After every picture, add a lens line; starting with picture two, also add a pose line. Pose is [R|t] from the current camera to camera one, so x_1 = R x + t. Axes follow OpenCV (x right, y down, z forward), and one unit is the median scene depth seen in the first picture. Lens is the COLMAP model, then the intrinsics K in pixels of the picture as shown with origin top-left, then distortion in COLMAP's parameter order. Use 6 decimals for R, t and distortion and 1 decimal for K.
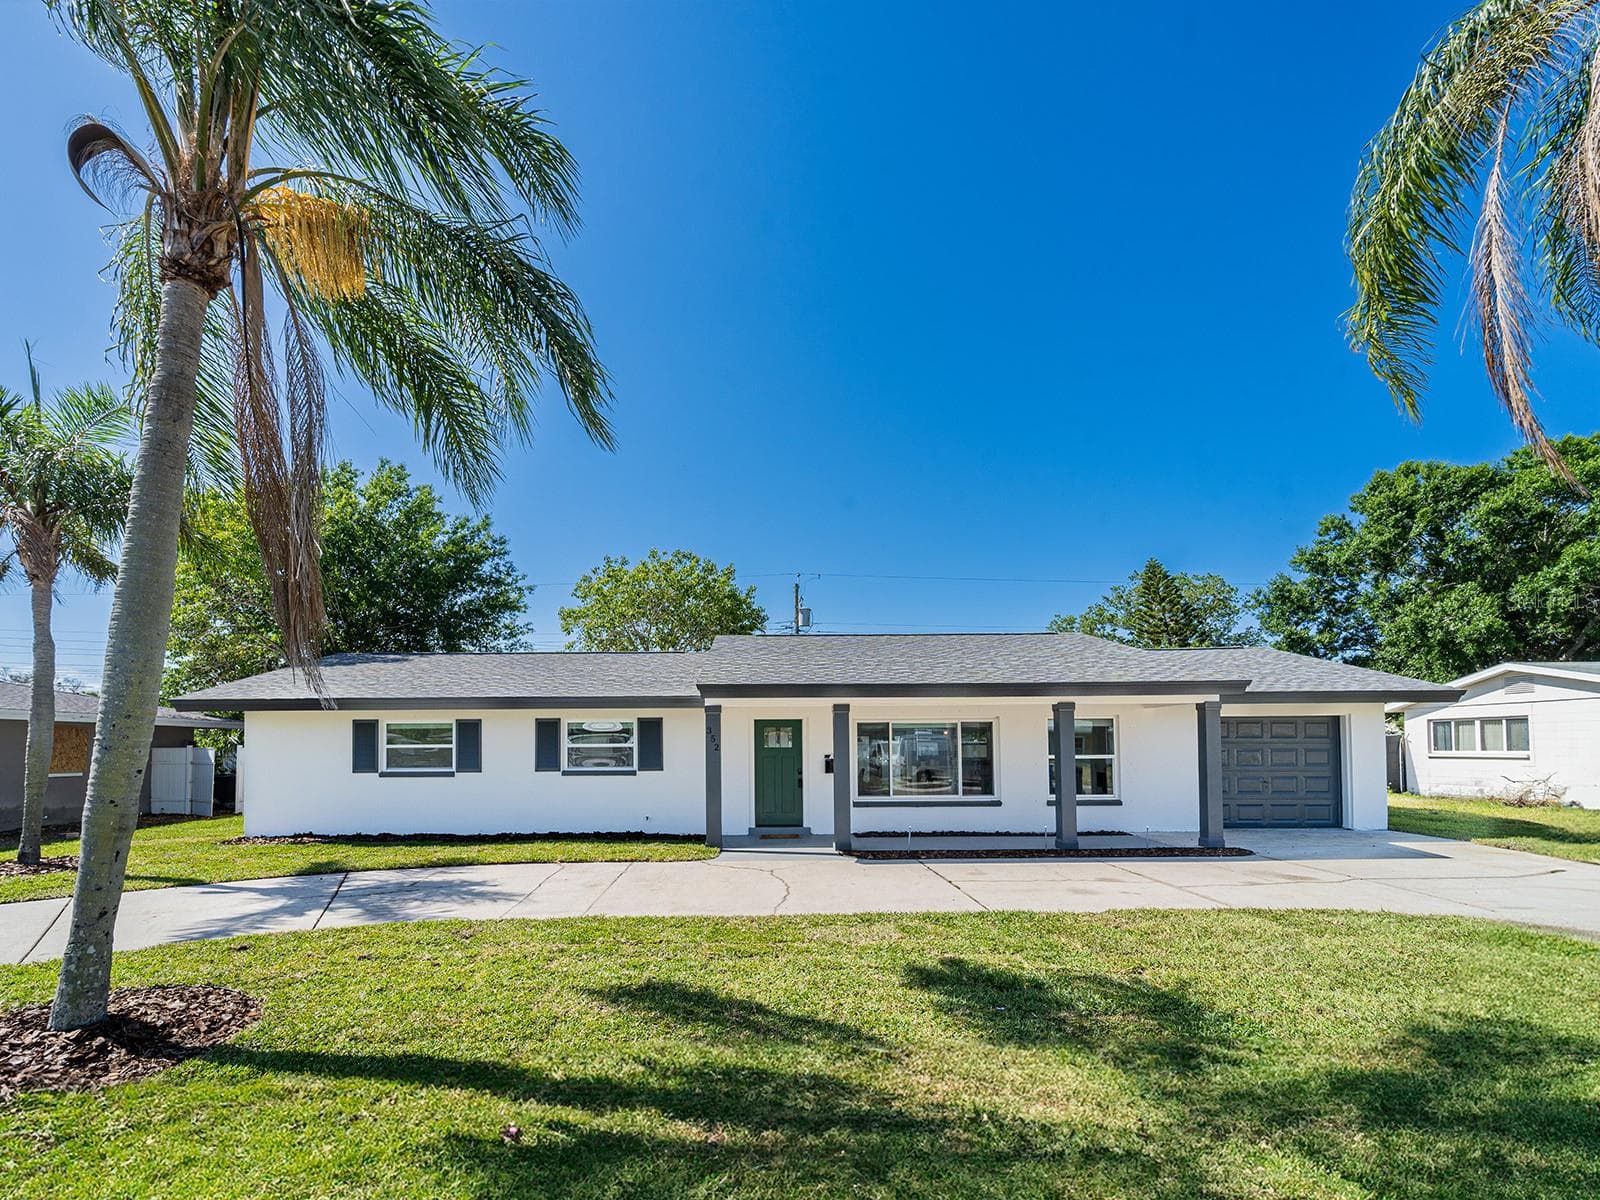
lens RADIAL K [[1755.9, 0, 800.0], [0, 1755.9, 600.0], [0, 0, 1]] dist [0.018044, 0.011222]
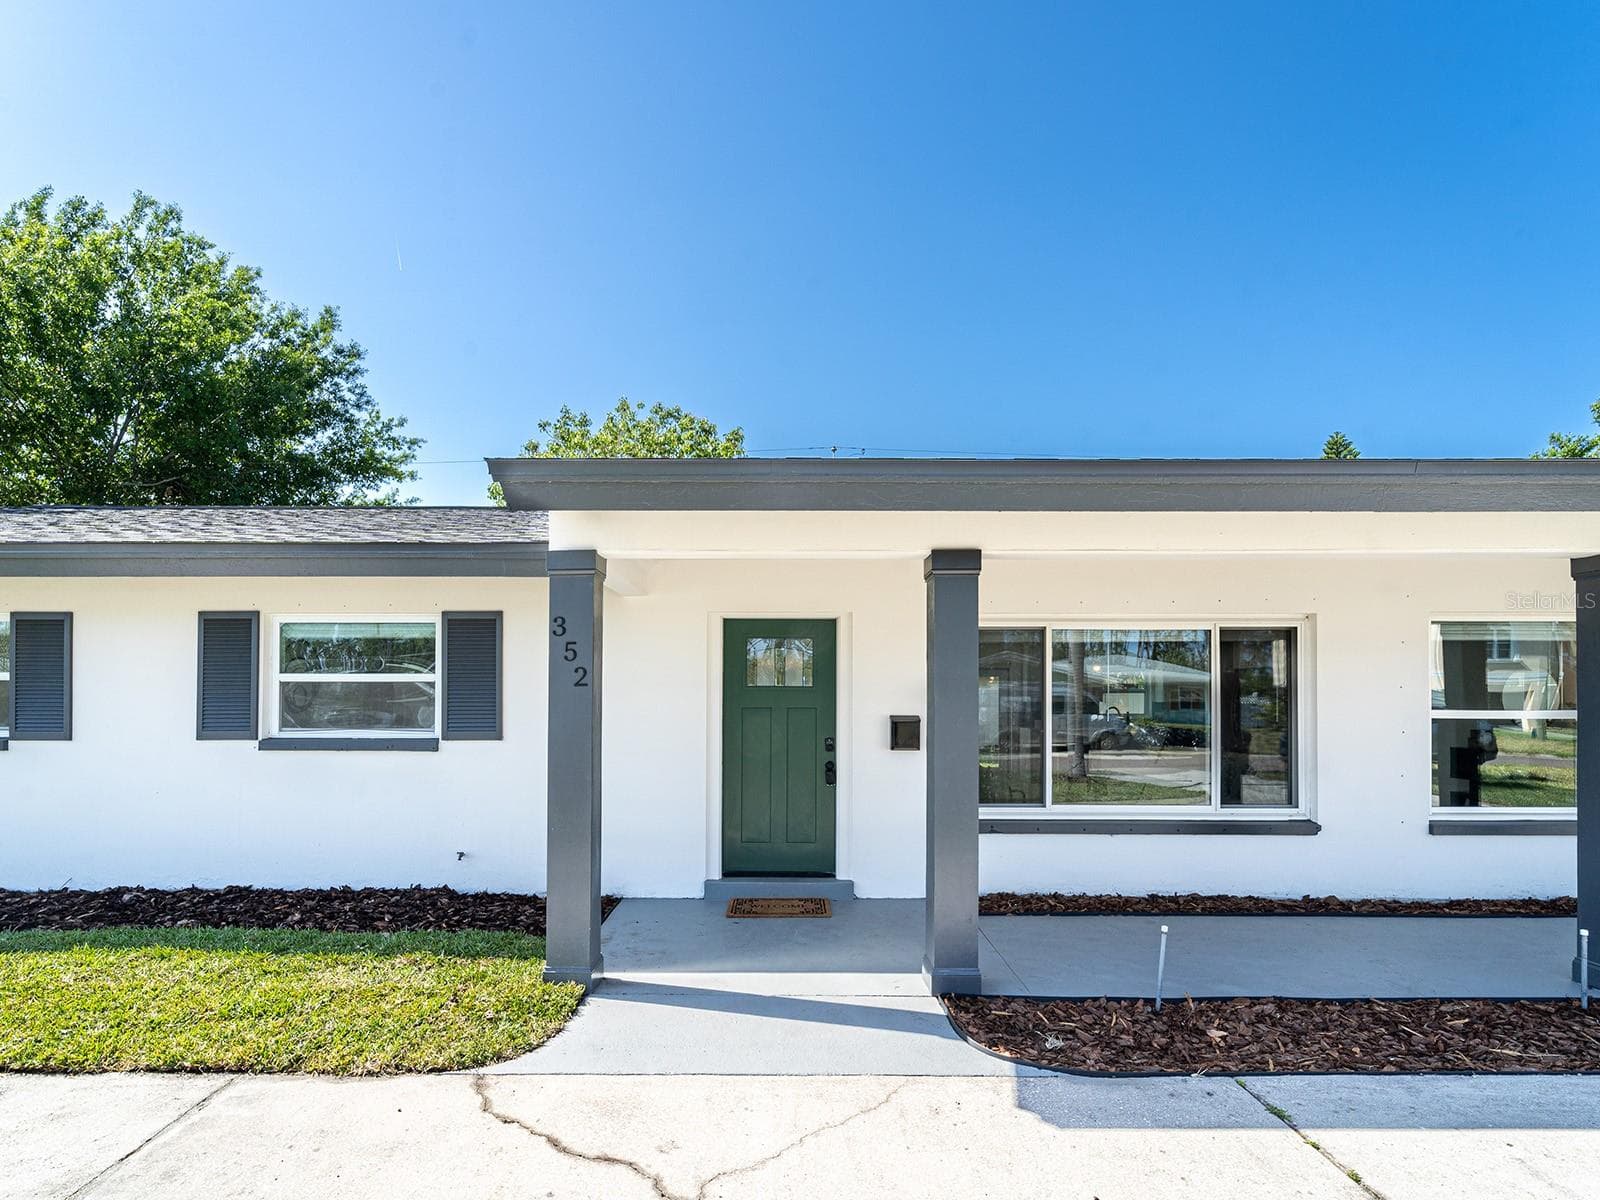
lens RADIAL K [[1755.9, 0, 800.0], [0, 1755.9, 600.0], [0, 0, 1]] dist [0.018044, 0.011222]
pose [[0.999734, 0.005172, -0.022477, 0.001953], [-0.004464, 0.999495, 0.031468, 0.050858], [0.022628, -0.031359, 0.999252, 0.586648]]
